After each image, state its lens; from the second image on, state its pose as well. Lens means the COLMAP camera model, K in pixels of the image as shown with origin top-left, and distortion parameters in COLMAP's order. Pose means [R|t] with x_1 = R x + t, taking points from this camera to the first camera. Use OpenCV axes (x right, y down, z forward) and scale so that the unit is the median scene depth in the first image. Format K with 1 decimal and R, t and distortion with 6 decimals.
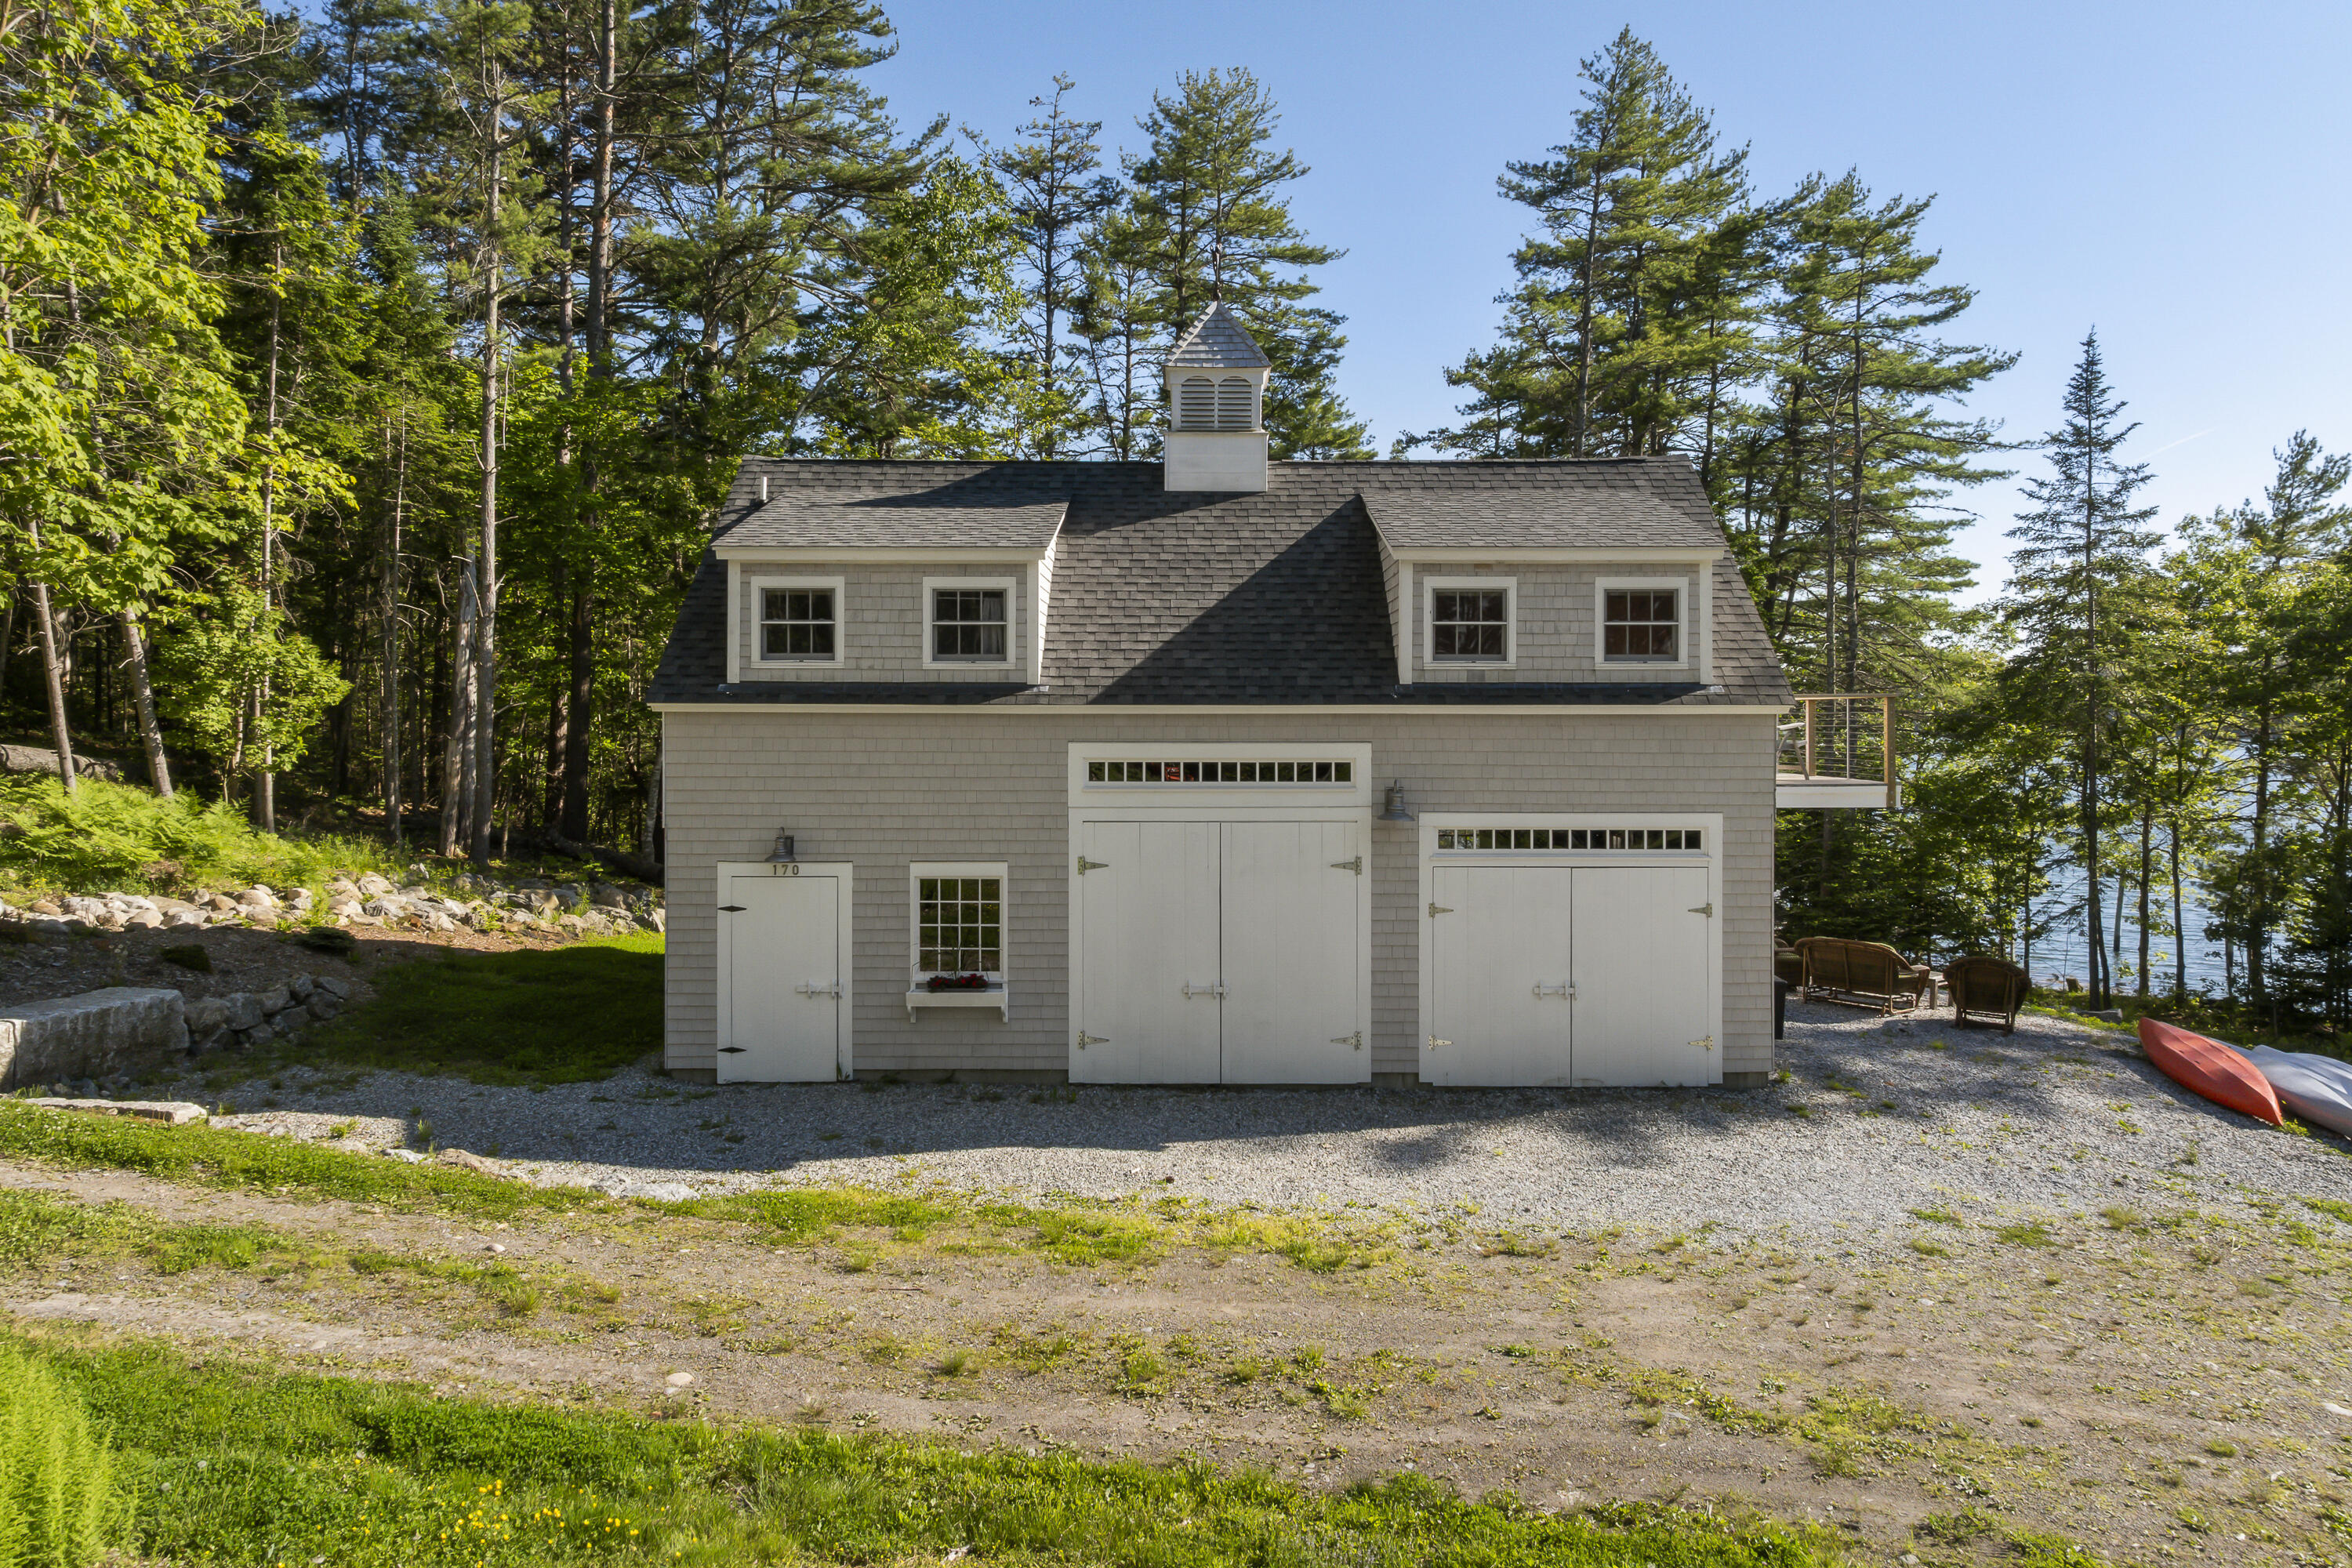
lens RADIAL K [[1629.9, 0, 1199.5], [0, 1629.9, 723.2], [0, 0, 1]] dist [0.003922, -0.001306]
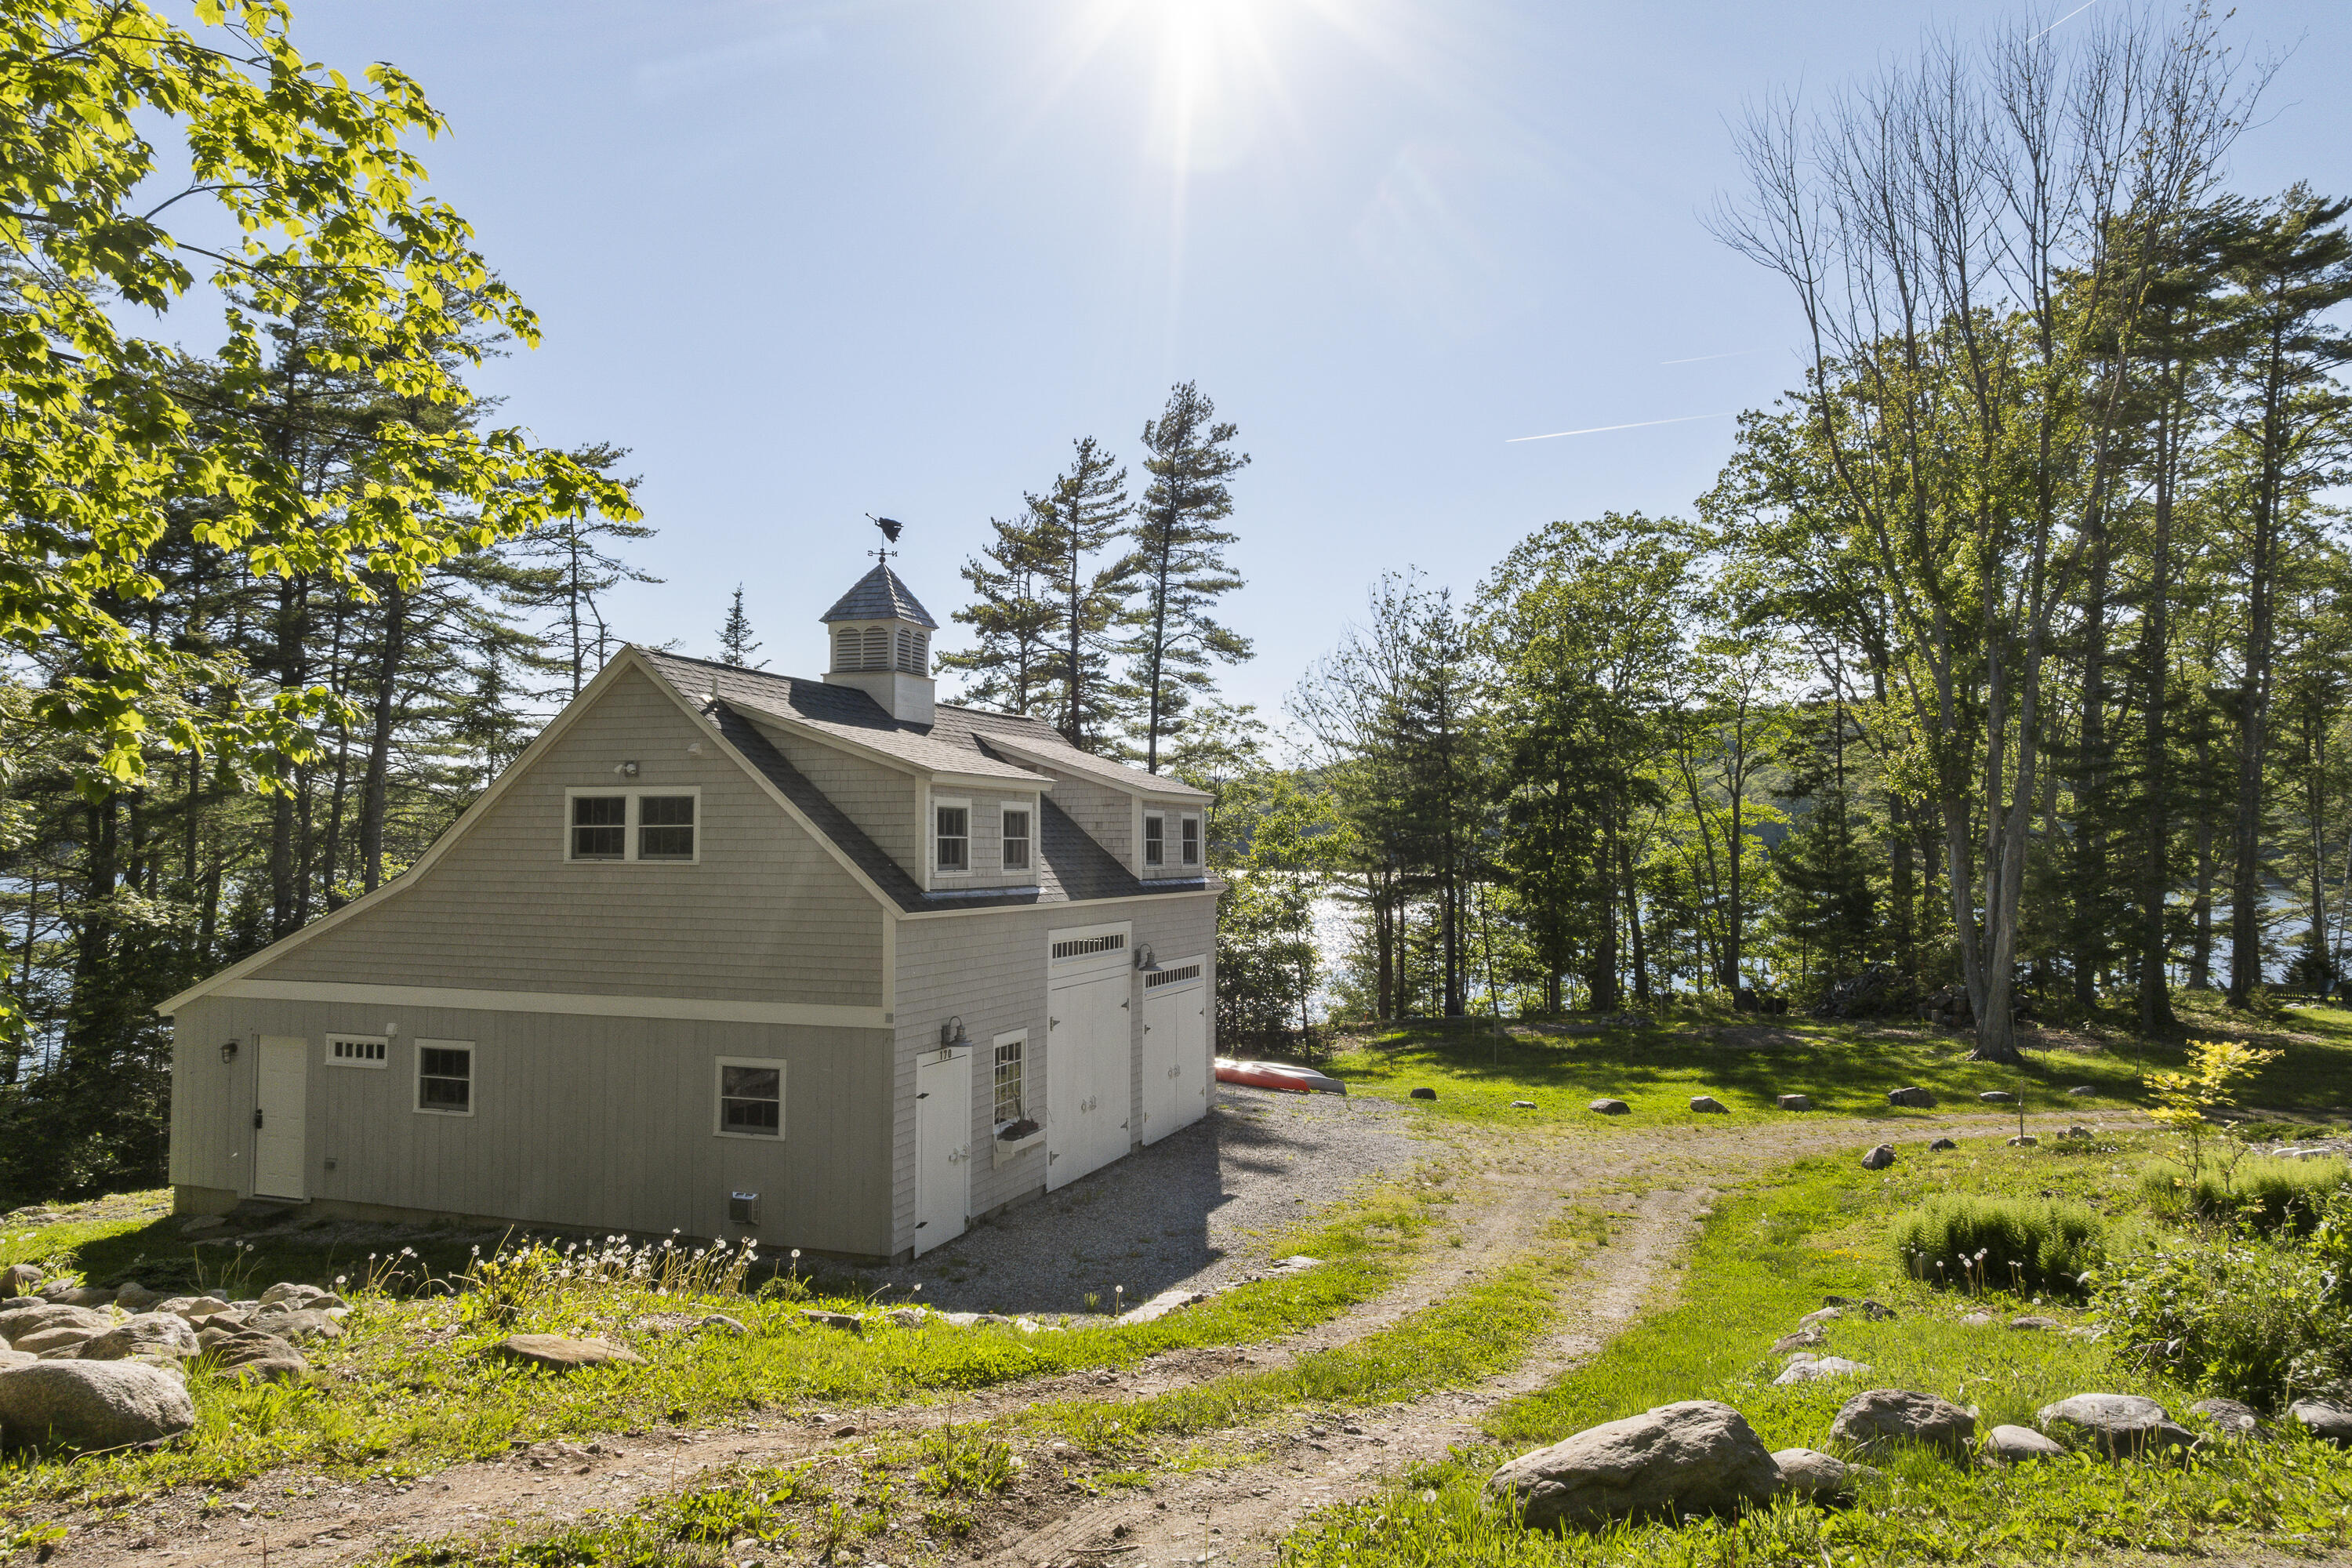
lens RADIAL K [[1629.9, 0, 1199.5], [0, 1629.9, 723.2], [0, 0, 1]] dist [0.003922, -0.001306]
pose [[0.322695, 0.069772, 0.943928, -1.294767], [0.001937, 0.997229, -0.074374, -0.057011], [-0.946501, 0.025828, 0.321666, 0.452867]]
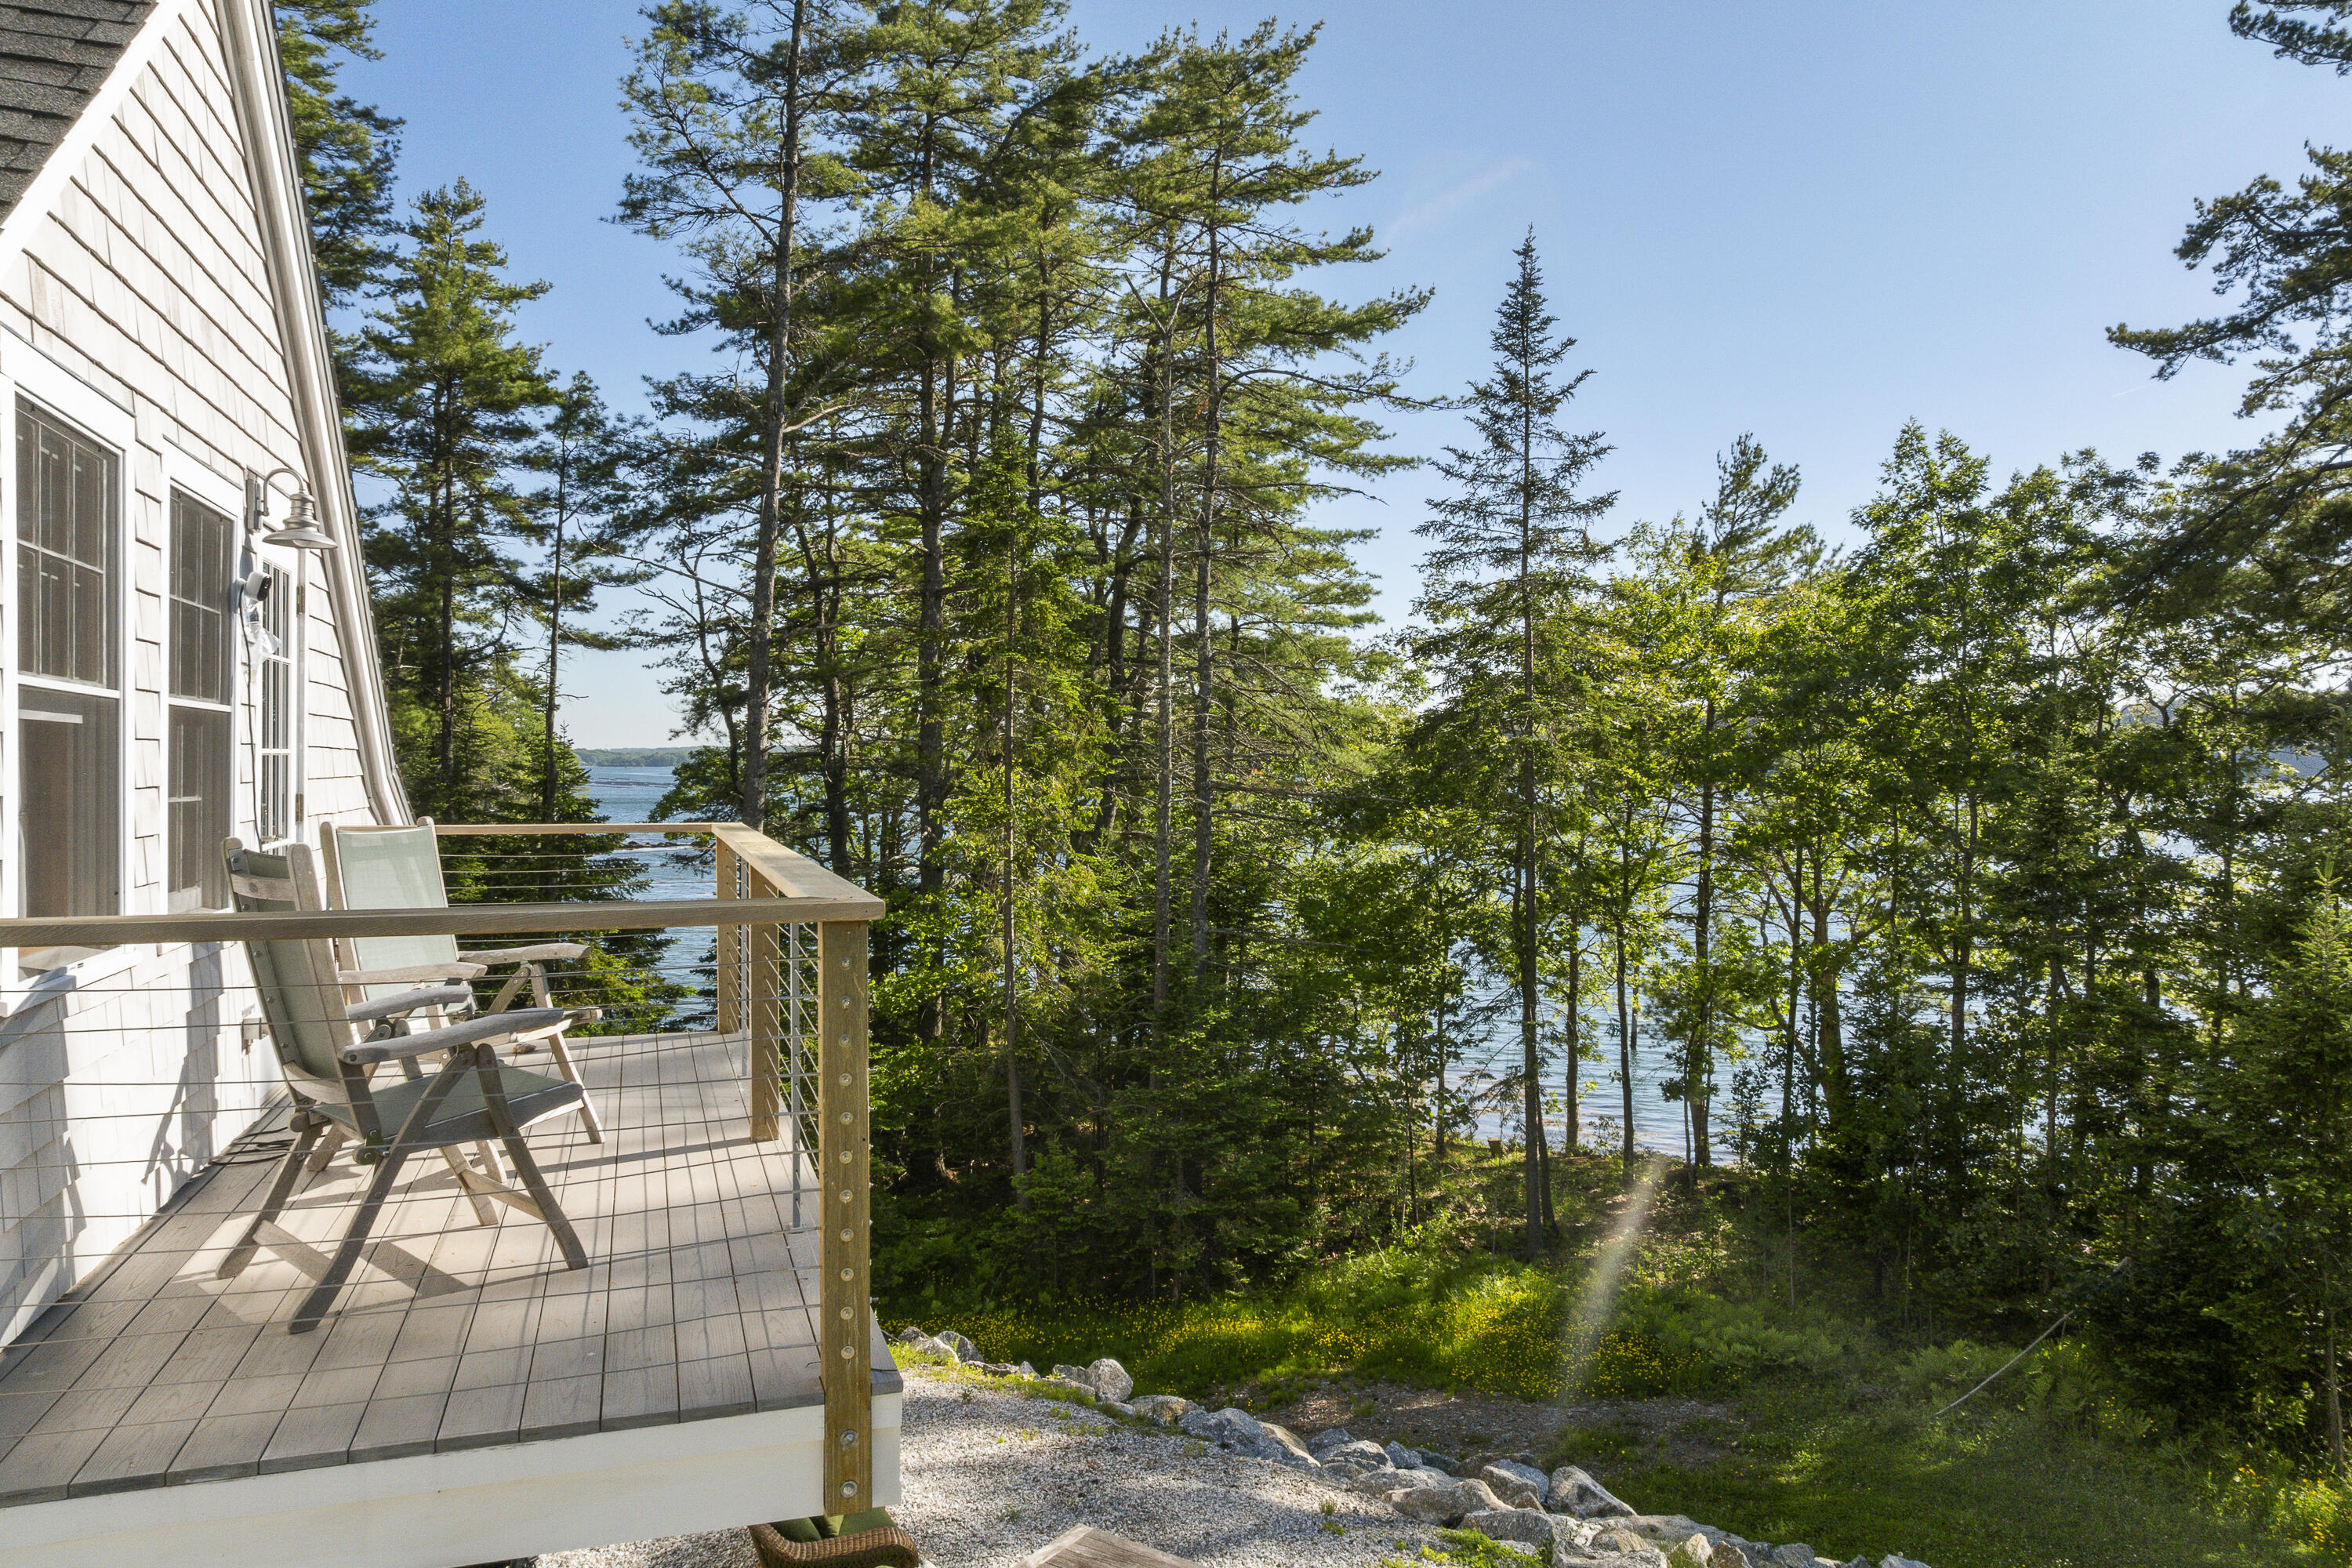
lens RADIAL K [[1628.6, 0, 1191.0], [0, 1628.6, 768.6], [0, 0, 1]] dist [-0.008690, -0.004763]
pose [[0.947761, 0.001961, 0.318974, 0.426926], [-0.001724, 0.999998, -0.001025, -0.035623], [-0.318975, 0.000422, 0.947763, 0.871945]]
